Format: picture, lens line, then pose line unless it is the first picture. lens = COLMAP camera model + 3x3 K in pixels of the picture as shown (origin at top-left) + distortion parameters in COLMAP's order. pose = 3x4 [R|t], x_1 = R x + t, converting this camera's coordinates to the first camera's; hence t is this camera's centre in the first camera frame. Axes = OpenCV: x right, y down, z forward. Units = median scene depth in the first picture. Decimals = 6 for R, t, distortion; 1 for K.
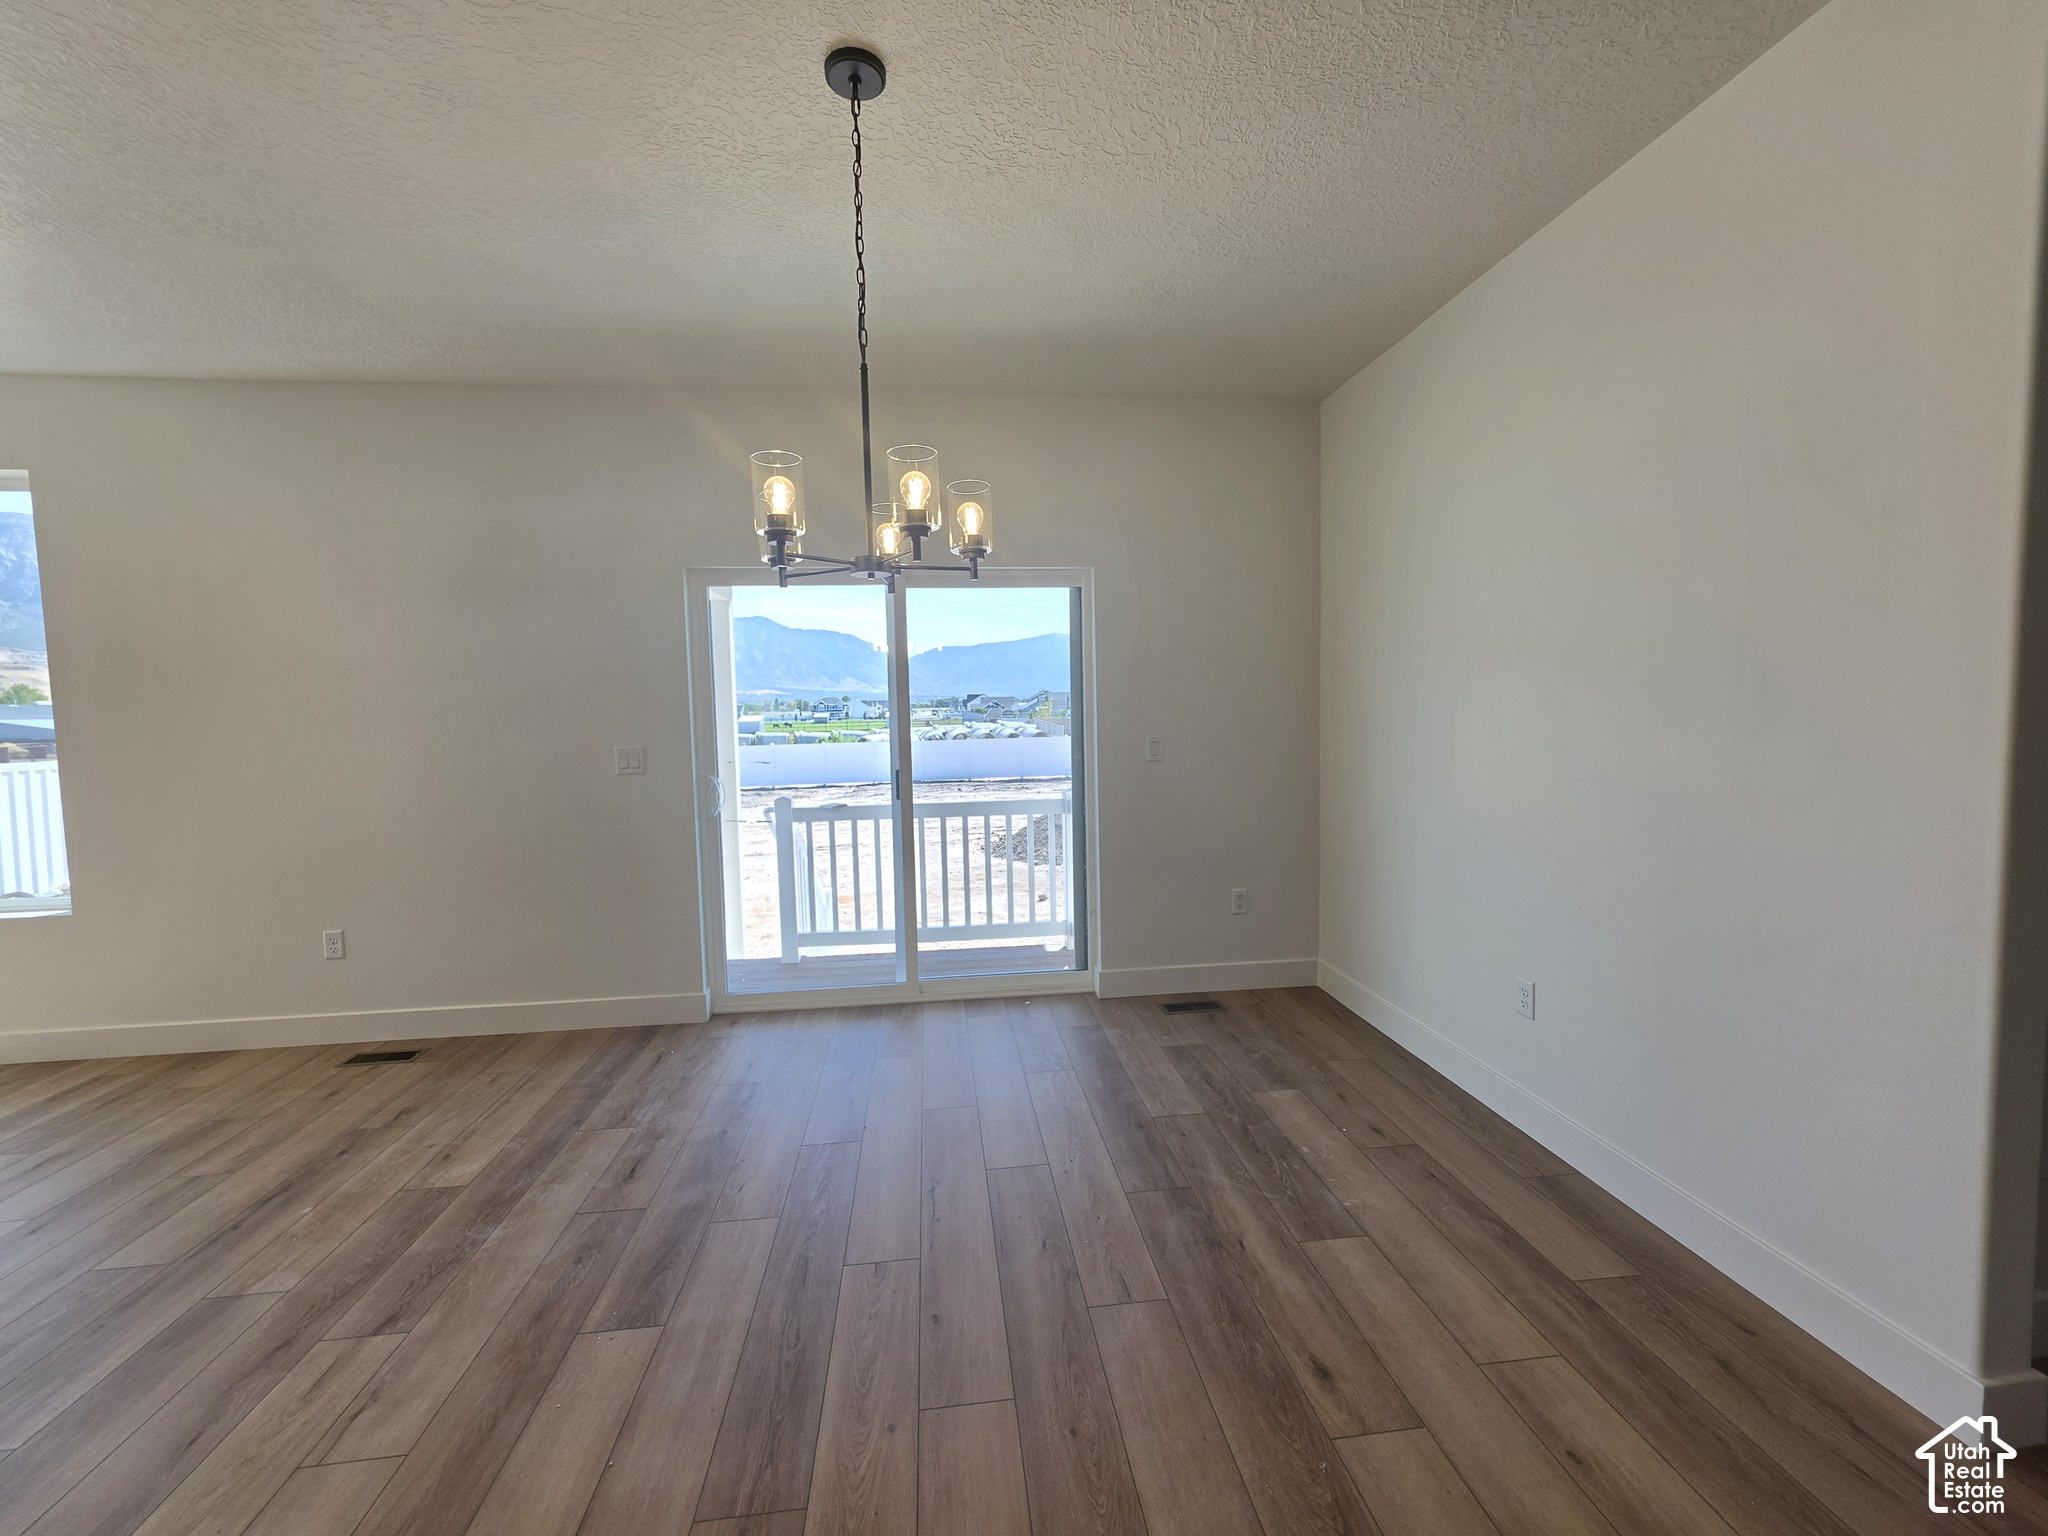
lens RADIAL K [[820.3, 0, 1018.8], [0, 820.3, 758.6], [0, 0, 1]] dist [-0.003868, 0.000827]
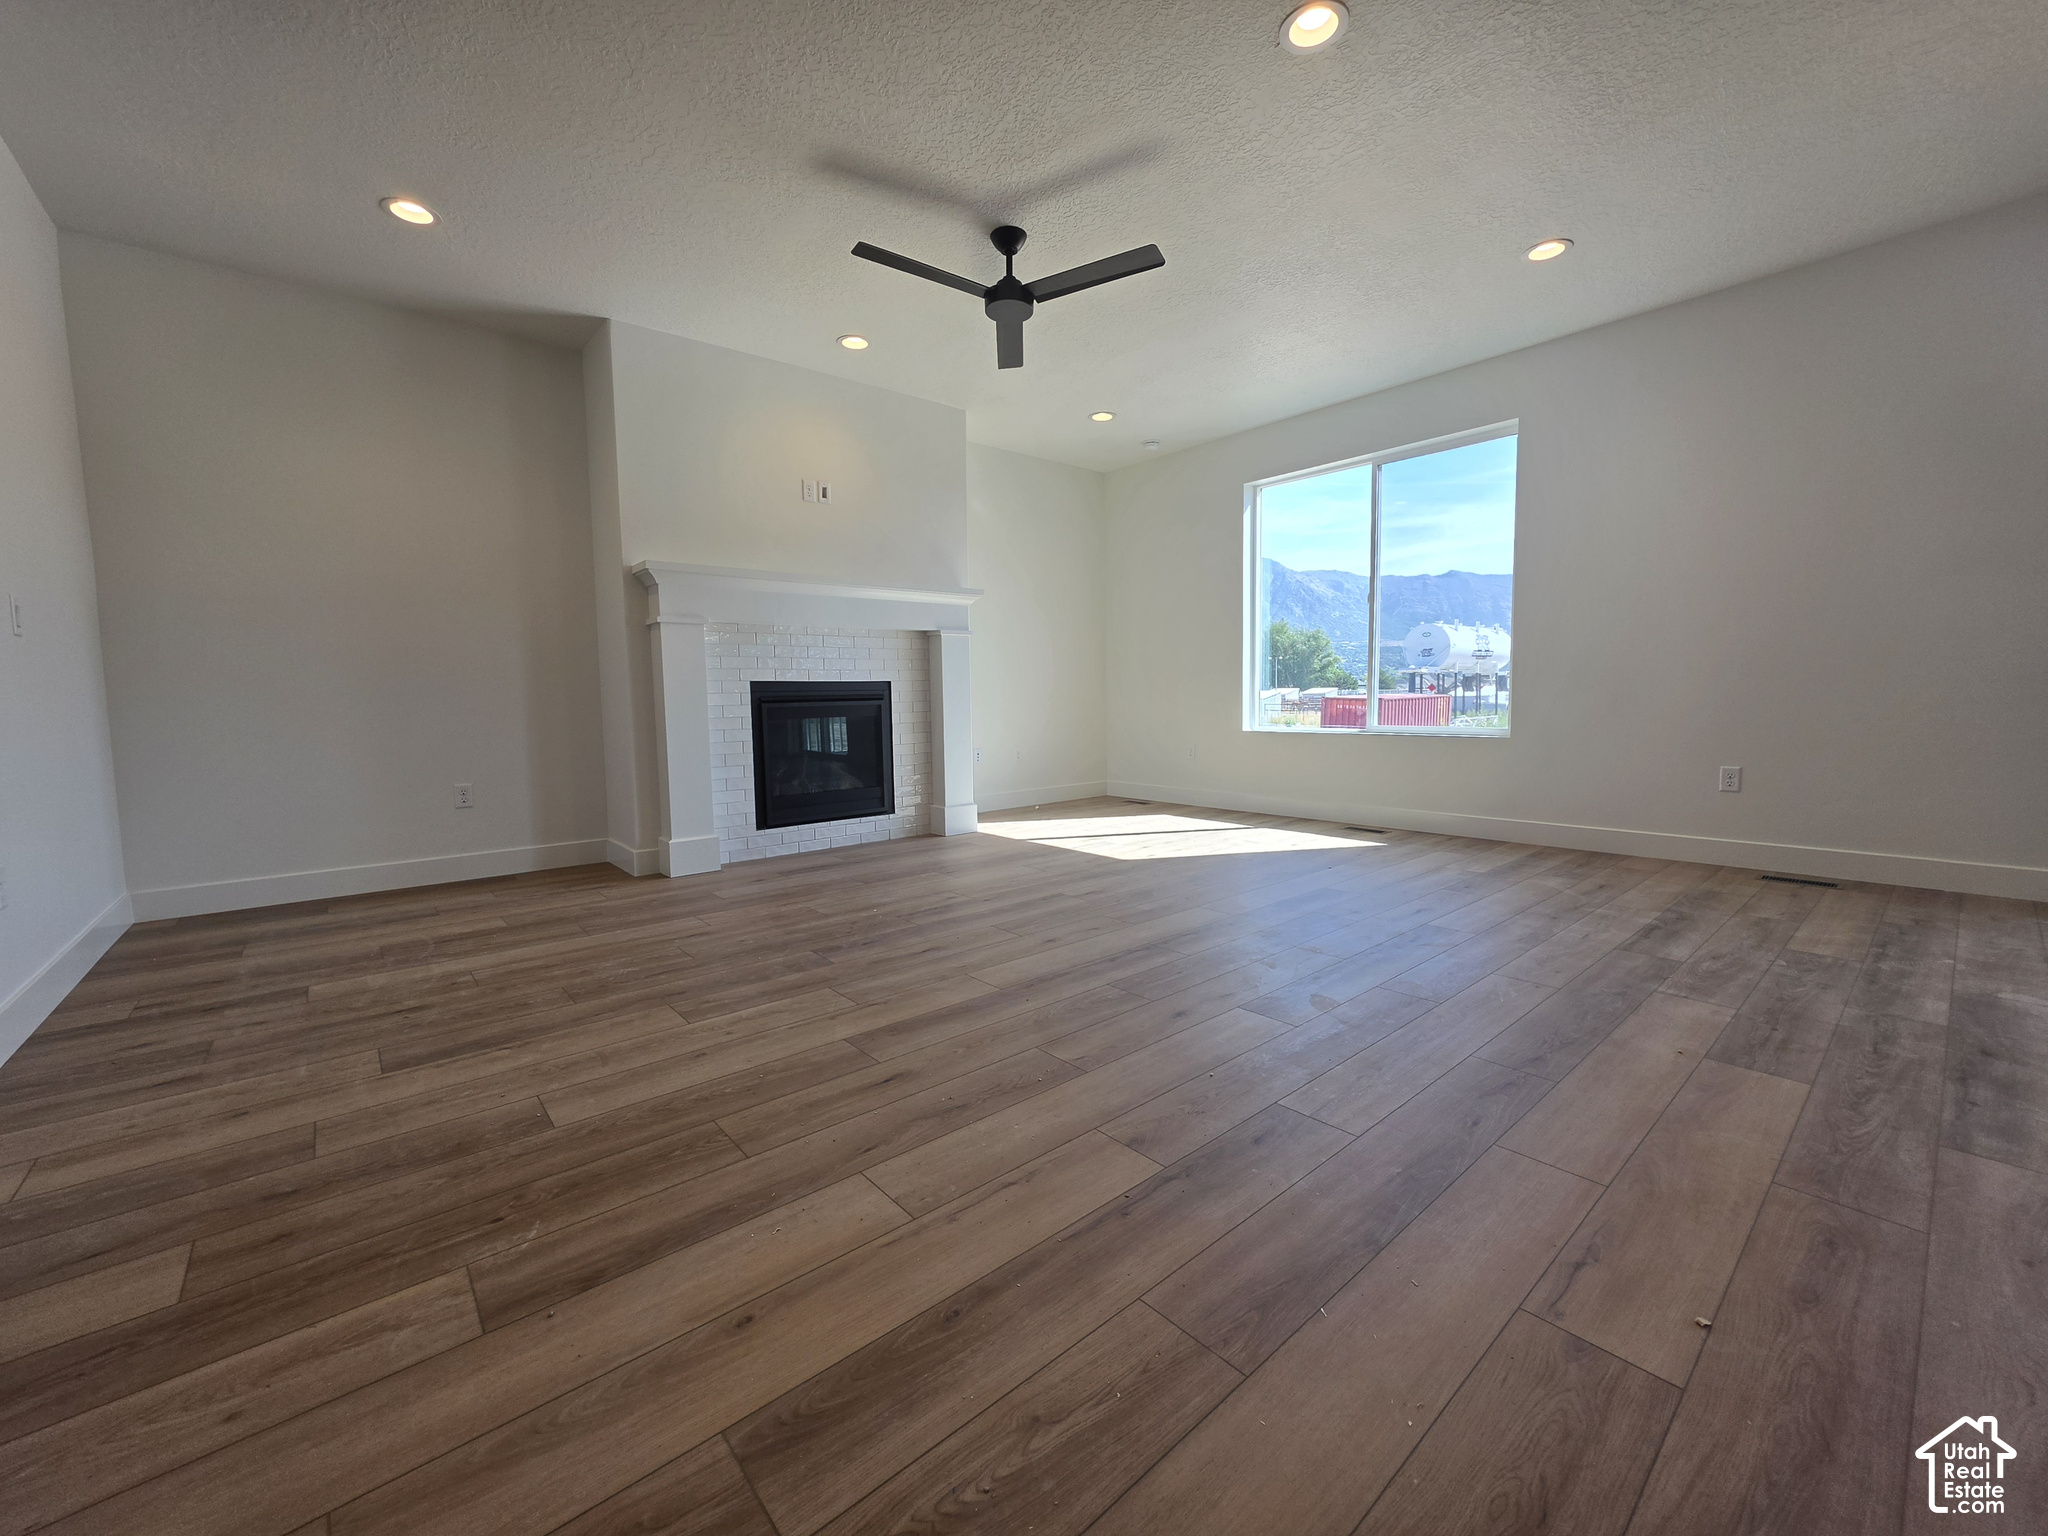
lens RADIAL K [[820.3, 0, 1018.8], [0, 820.3, 758.6], [0, 0, 1]] dist [-0.003868, 0.000827]
pose [[0.558994, 0.078469, -0.825450, -0.557835], [-0.045523, 0.996915, 0.063941, 0.211392], [0.827921, 0.001835, 0.560842, -0.579114]]
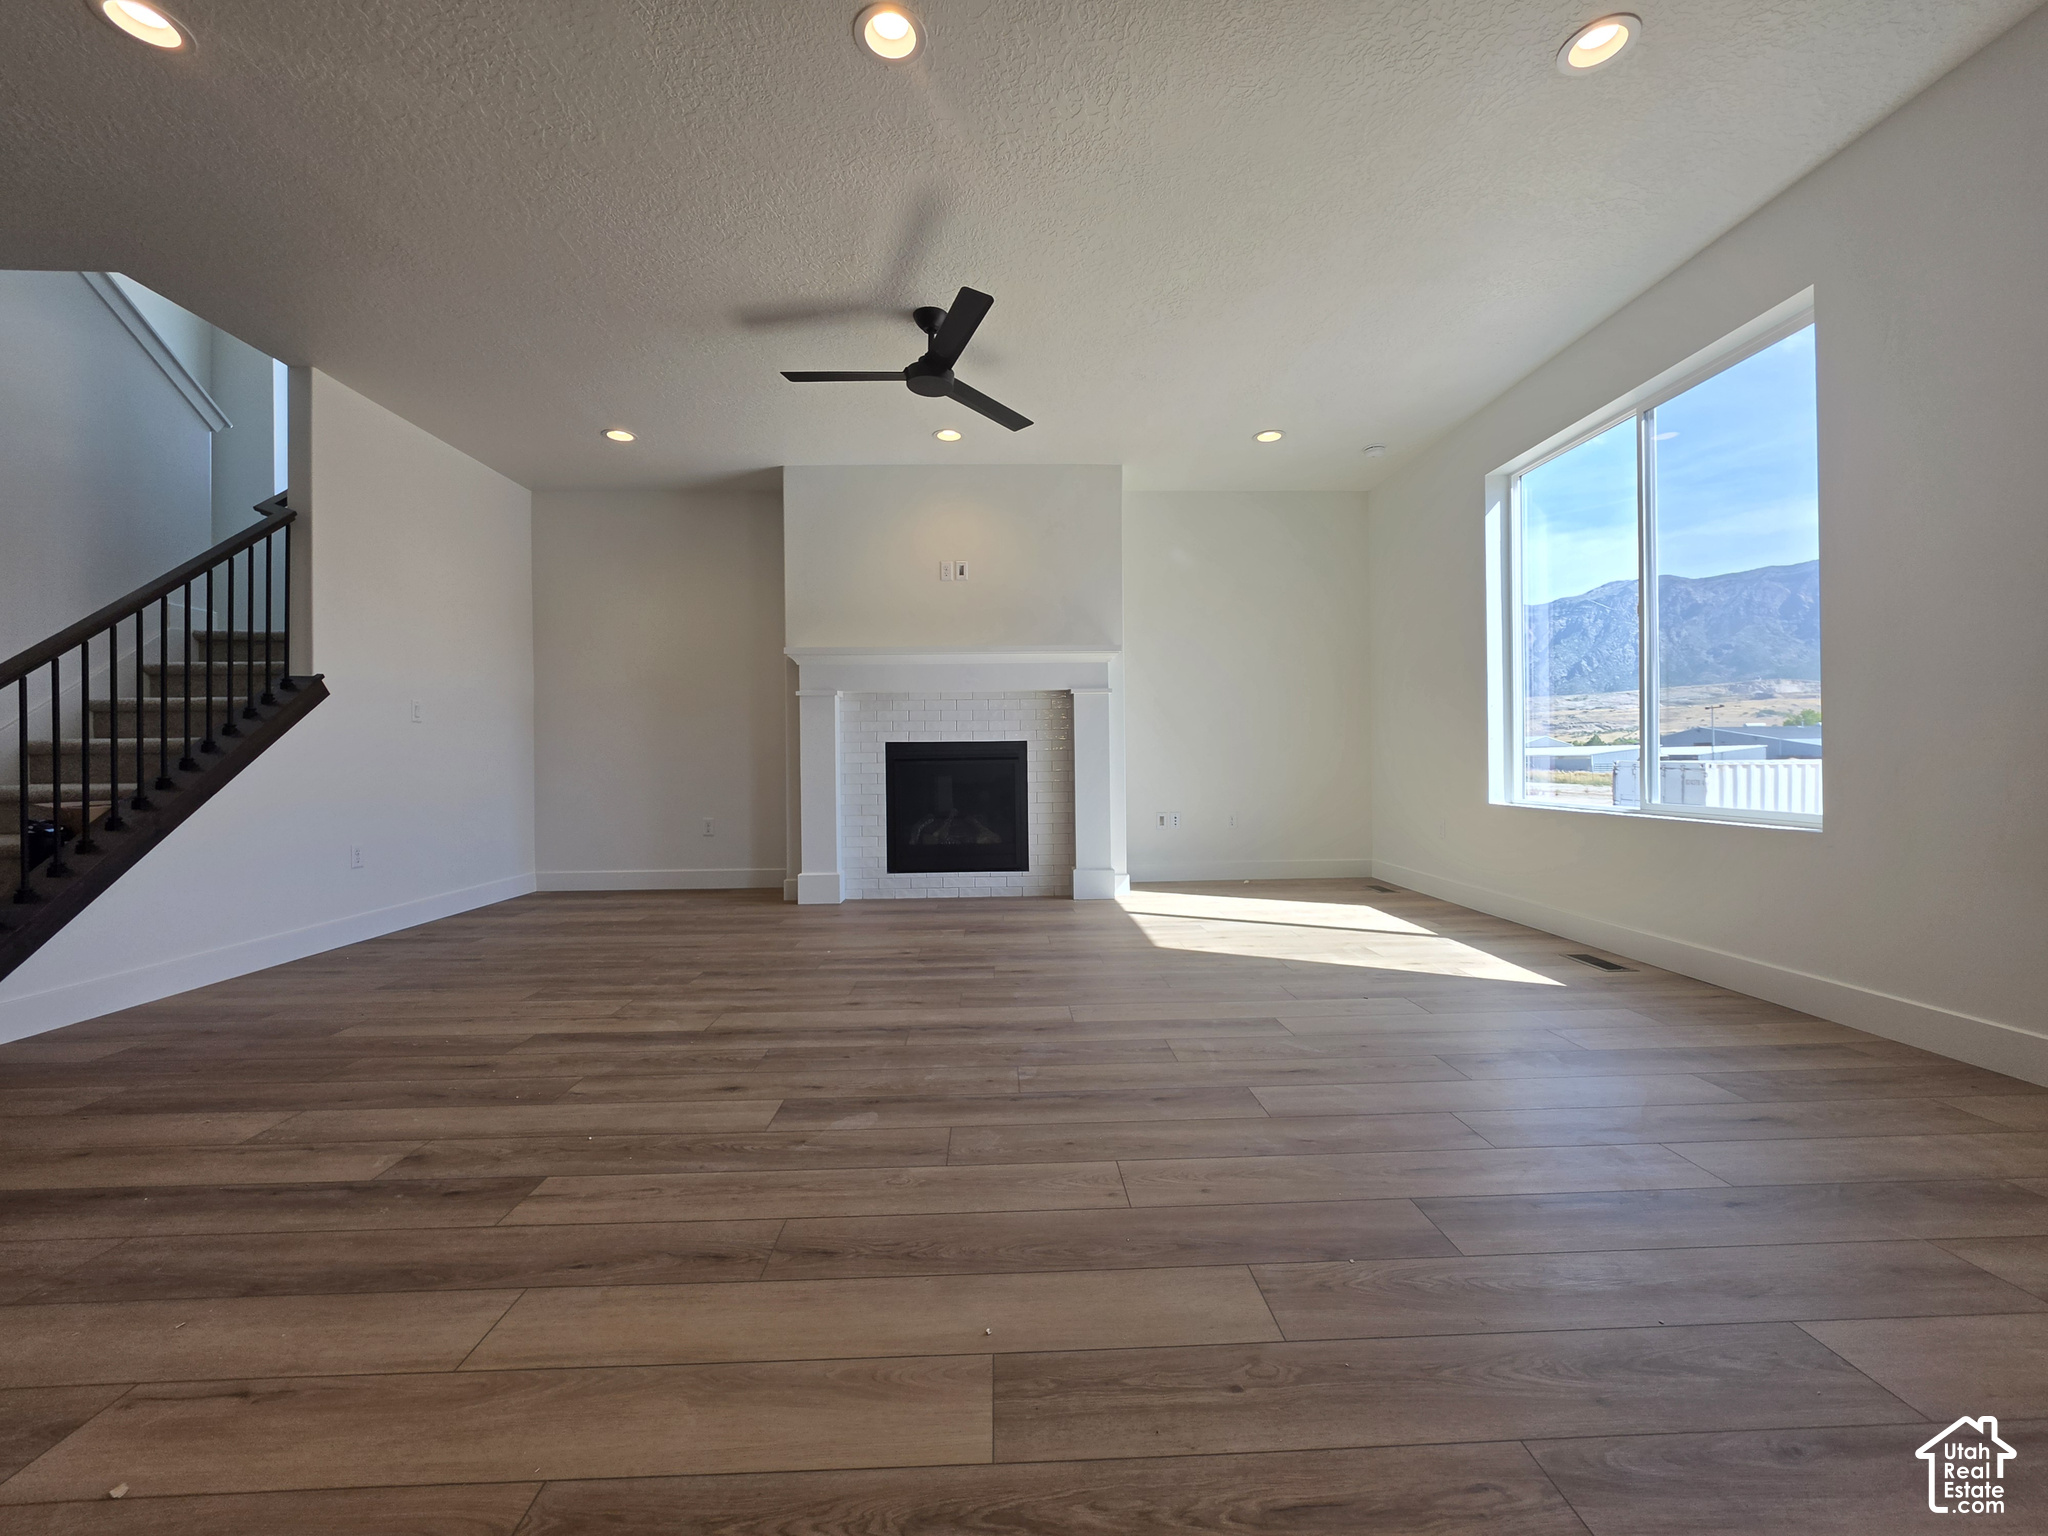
lens RADIAL K [[820.3, 0, 1018.8], [0, 820.3, 758.6], [0, 0, 1]] dist [-0.003868, 0.000827]
pose [[-0.078913, 0.022402, -0.996630, -0.368083], [-0.045124, 0.998642, 0.026020, 0.161542], [0.995860, 0.047025, -0.077795, 0.337627]]
